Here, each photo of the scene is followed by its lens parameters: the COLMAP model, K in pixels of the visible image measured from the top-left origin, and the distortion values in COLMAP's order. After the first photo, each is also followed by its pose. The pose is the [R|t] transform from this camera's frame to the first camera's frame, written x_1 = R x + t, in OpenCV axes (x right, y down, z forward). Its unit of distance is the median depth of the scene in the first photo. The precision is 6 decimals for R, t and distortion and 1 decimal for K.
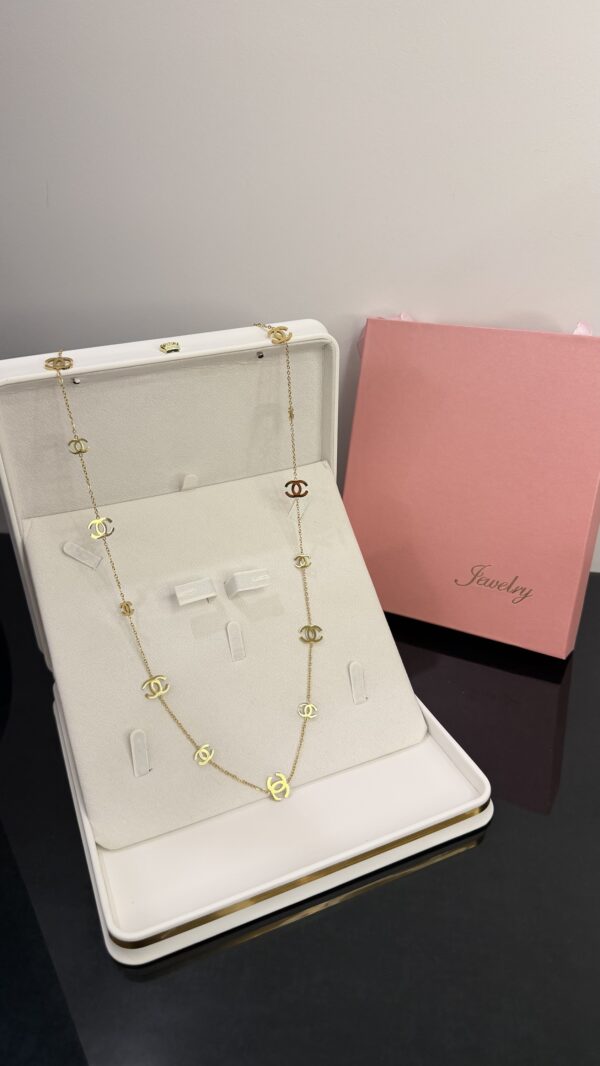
lens RADIAL K [[762.6, 0, 300.0], [0, 762.6, 533.0], [0, 0, 1]] dist [0.088742, -0.278373]
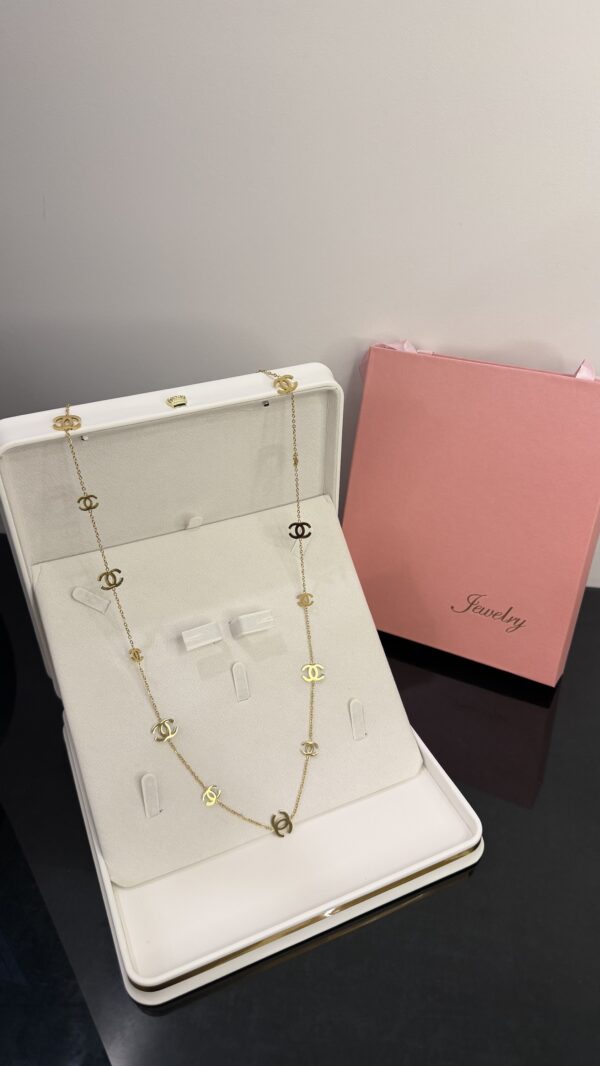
lens RADIAL K [[762.6, 0, 300.0], [0, 762.6, 533.0], [0, 0, 1]] dist [0.088742, -0.278373]
pose [[0.999839, 0.007726, 0.016214, -0.022116], [-0.009152, 0.995922, 0.089757, -0.153414], [-0.015454, -0.089891, 0.995832, -0.016137]]
